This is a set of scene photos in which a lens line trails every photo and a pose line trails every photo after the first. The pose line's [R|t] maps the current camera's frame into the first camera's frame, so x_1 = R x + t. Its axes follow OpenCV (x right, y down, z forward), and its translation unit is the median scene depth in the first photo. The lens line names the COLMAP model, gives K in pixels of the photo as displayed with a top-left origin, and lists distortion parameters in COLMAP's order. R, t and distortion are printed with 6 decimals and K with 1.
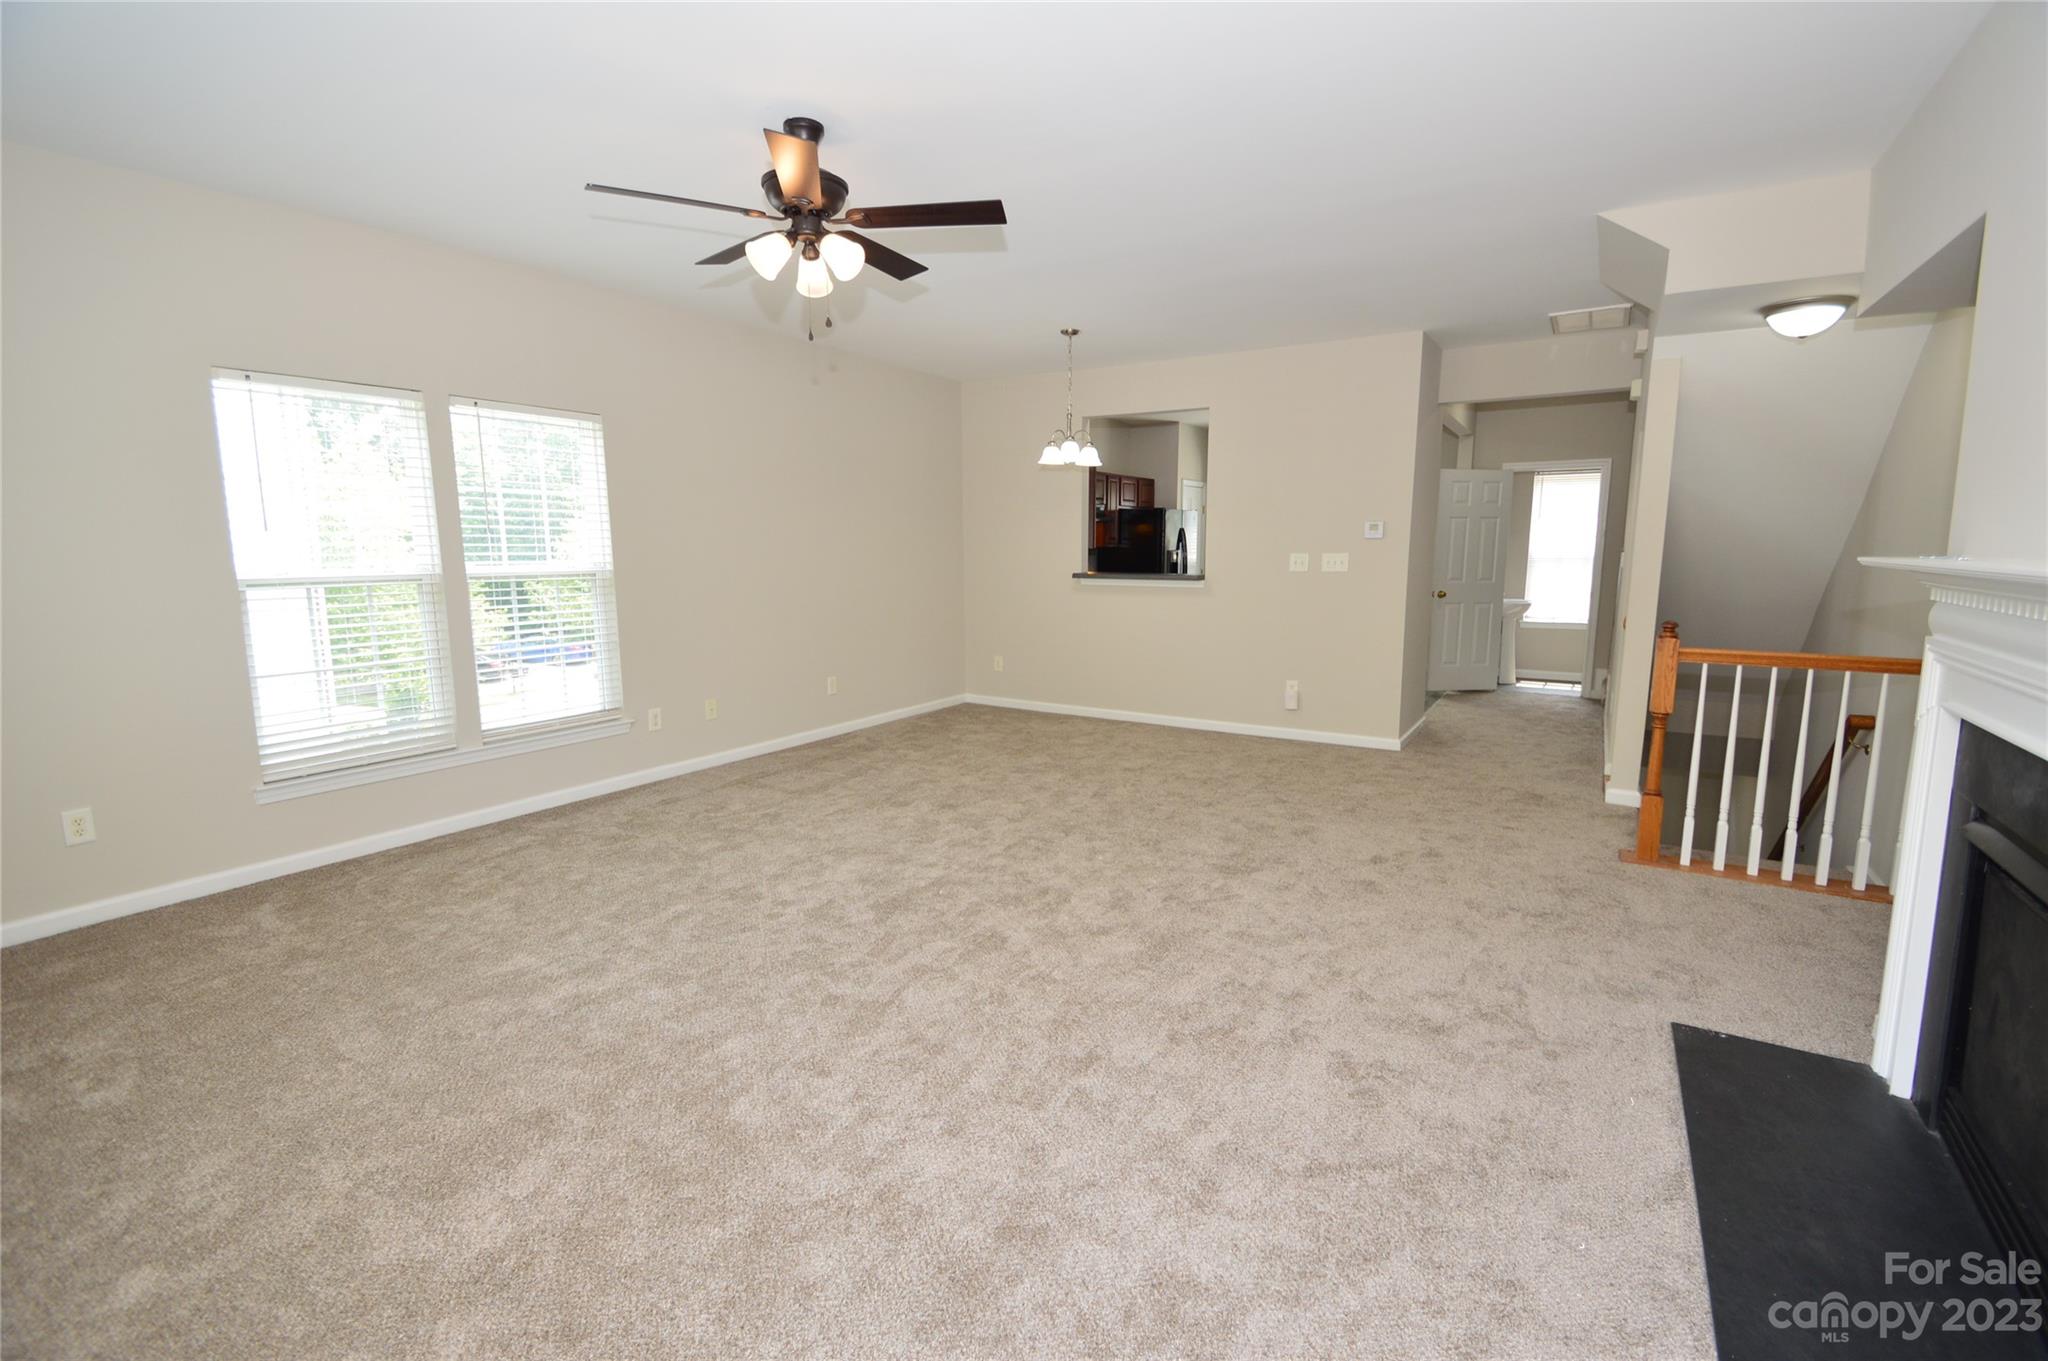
lens RADIAL K [[914.8, 0, 1017.2], [0, 914.8, 675.4], [0, 0, 1]] dist [-0.000979, -0.000070]
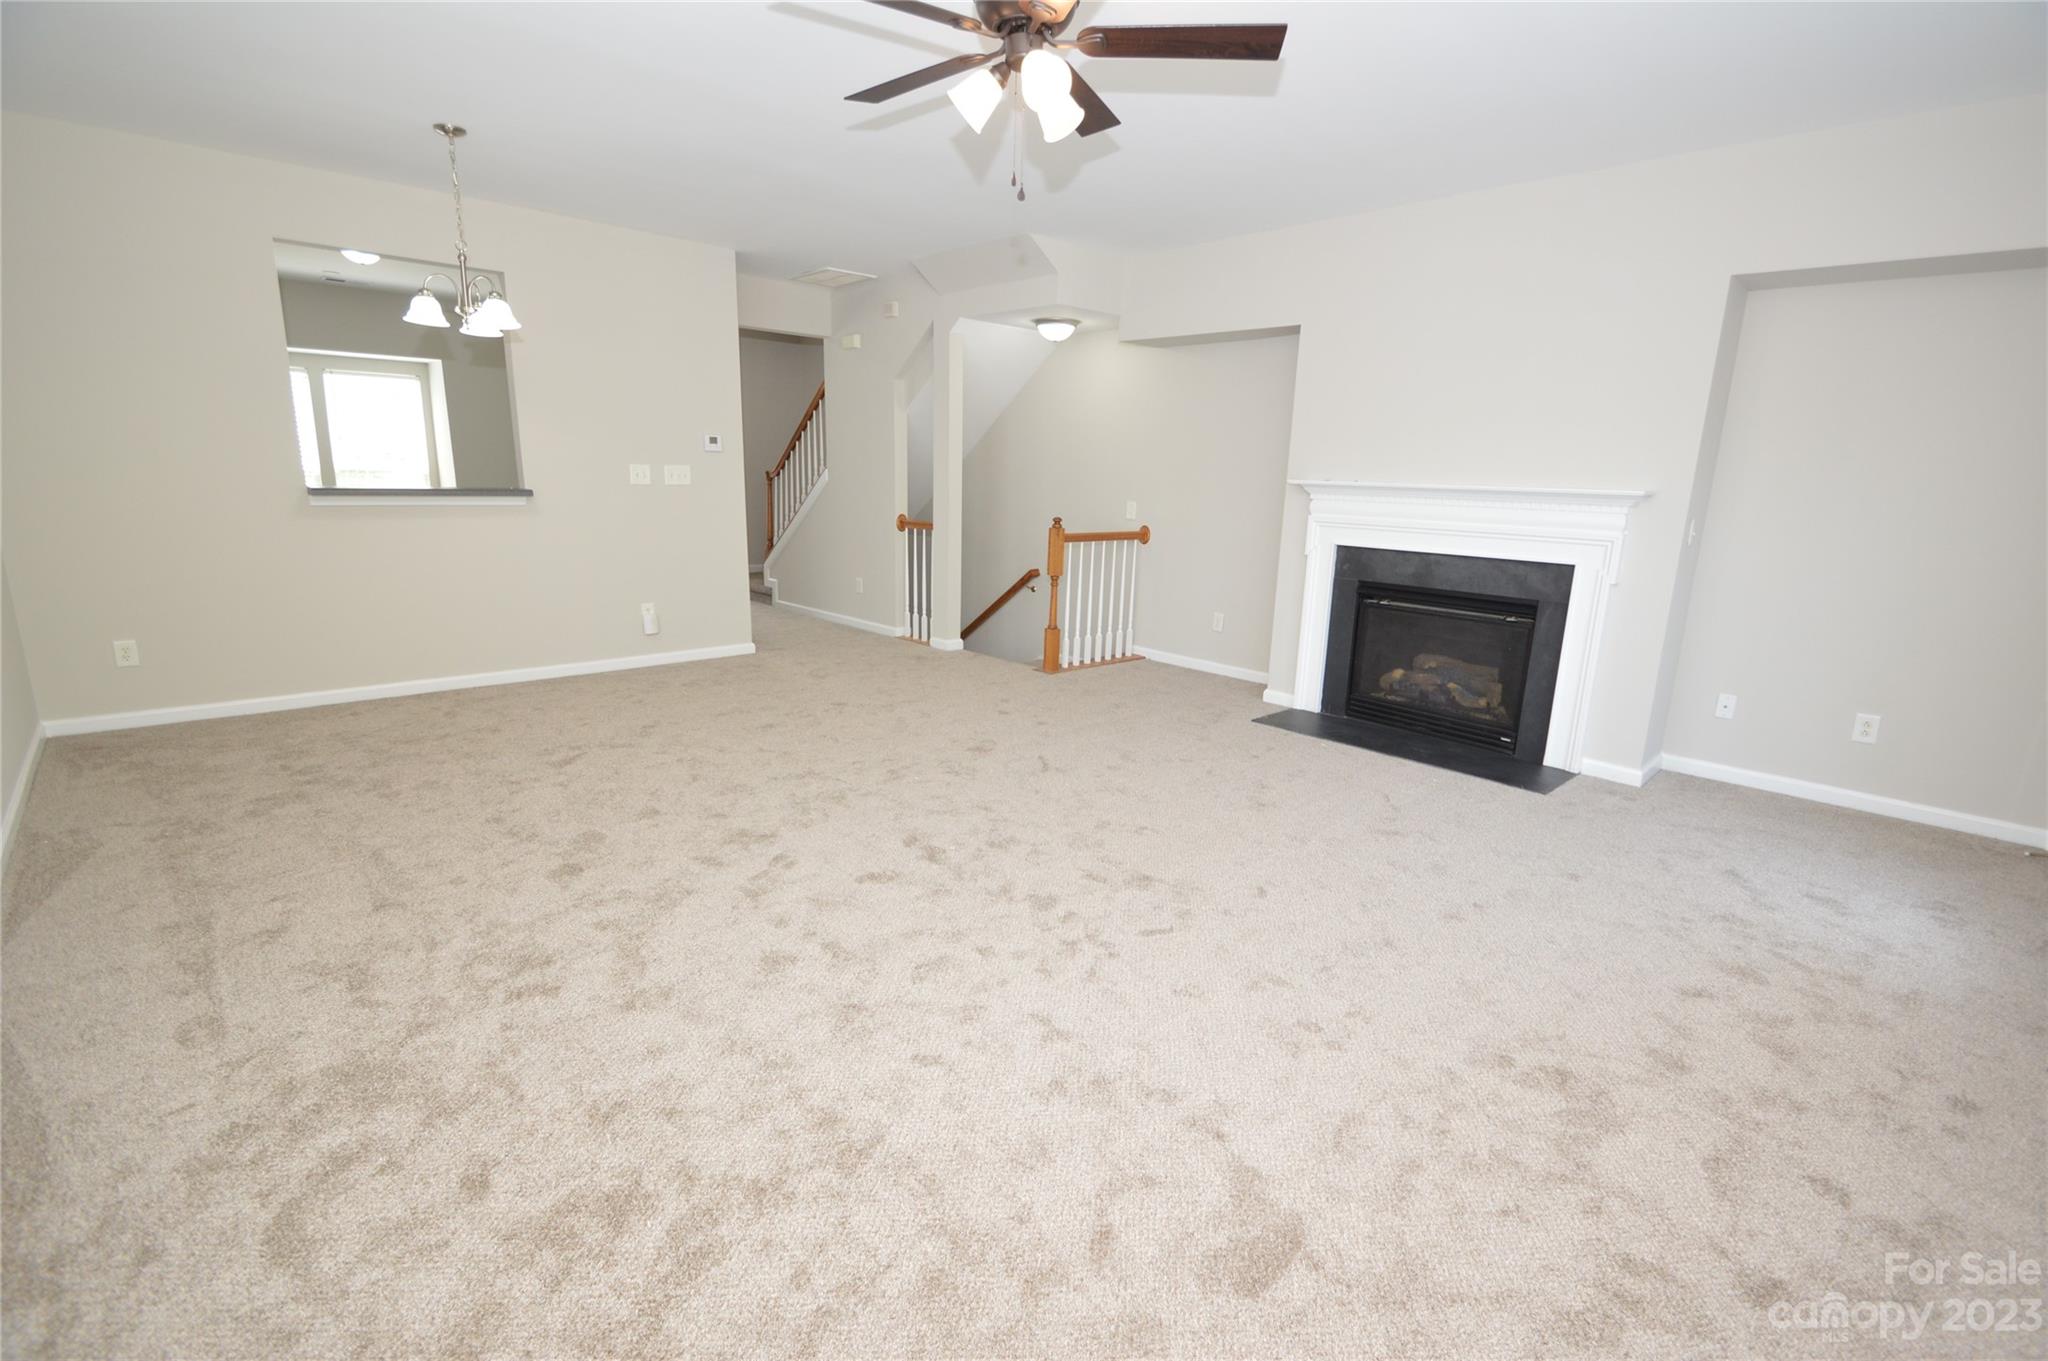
lens RADIAL K [[914.8, 0, 1022.8], [0, 914.8, 681.5], [0, 0, 1]] dist [-0.000979, -0.000070]
pose [[0.254537, -0.207902, 0.944451, -0.548451], [0.108856, 0.976571, 0.185635, -0.052667], [-0.960917, 0.055558, 0.271205, 0.418171]]
